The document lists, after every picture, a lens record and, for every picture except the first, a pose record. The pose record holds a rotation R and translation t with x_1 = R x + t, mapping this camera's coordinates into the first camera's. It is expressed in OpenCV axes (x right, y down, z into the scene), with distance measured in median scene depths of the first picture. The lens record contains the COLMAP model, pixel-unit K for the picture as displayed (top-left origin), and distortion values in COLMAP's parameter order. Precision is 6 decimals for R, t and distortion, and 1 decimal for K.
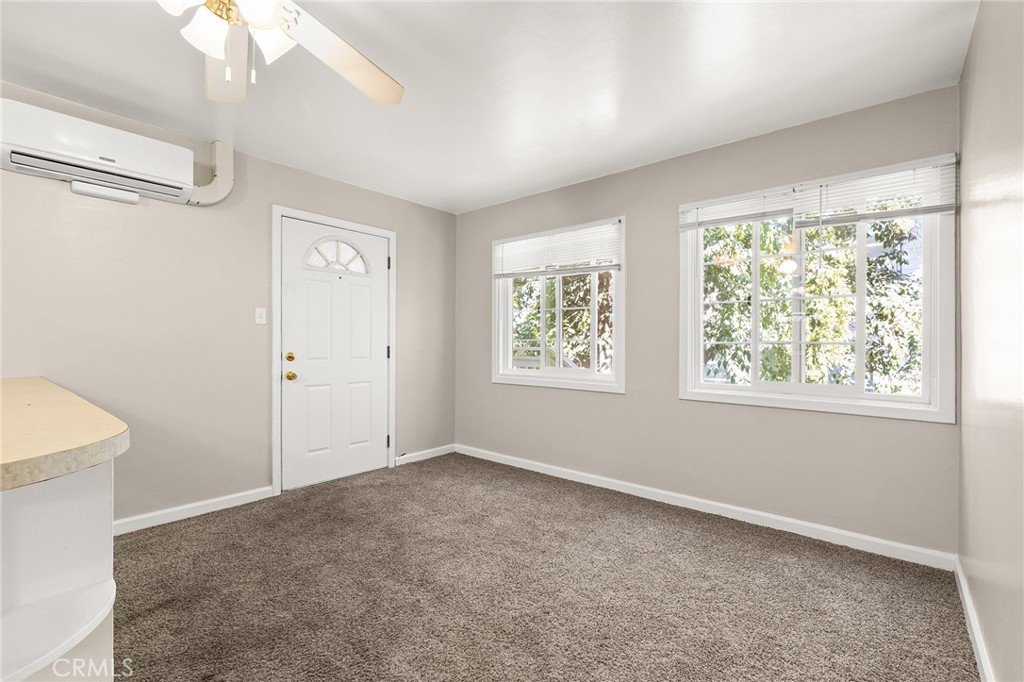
lens RADIAL K [[456.1, 0, 512.0], [0, 456.1, 341.0], [0, 0, 1]] dist [-0.000006, 0.000006]
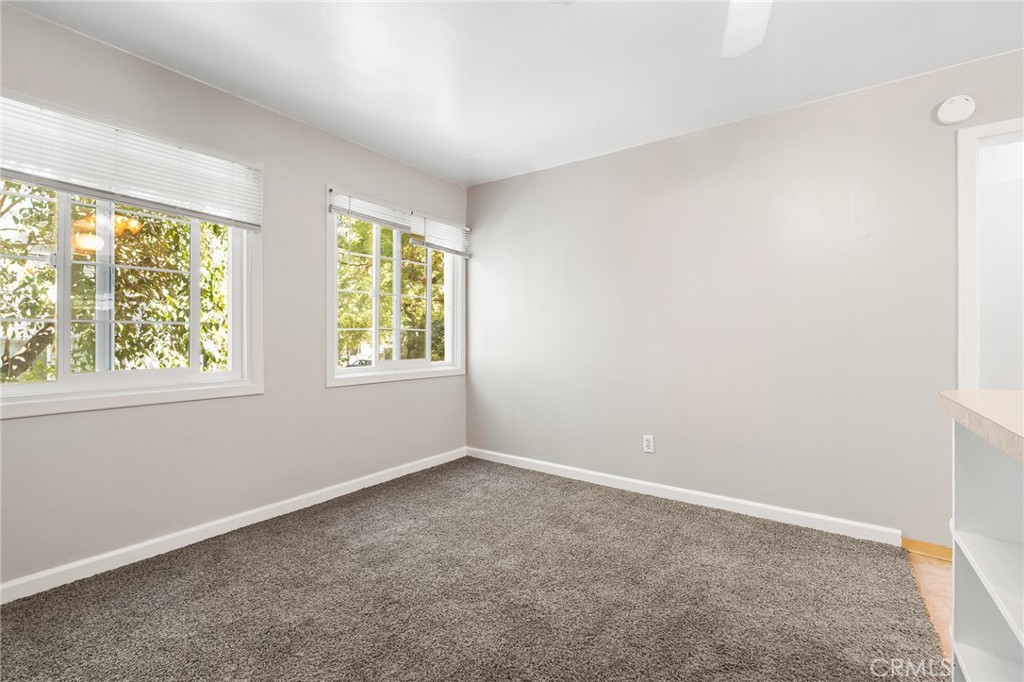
lens RADIAL K [[452.2, 0, 511.4], [0, 452.2, 332.1], [0, 0, 1]] dist [-0.000026, -0.000021]
pose [[-0.085037, -0.000742, 0.996378, -0.671386], [-0.005721, 0.999984, 0.000257, 0.010229], [-0.996361, -0.005678, -0.085040, 0.780153]]
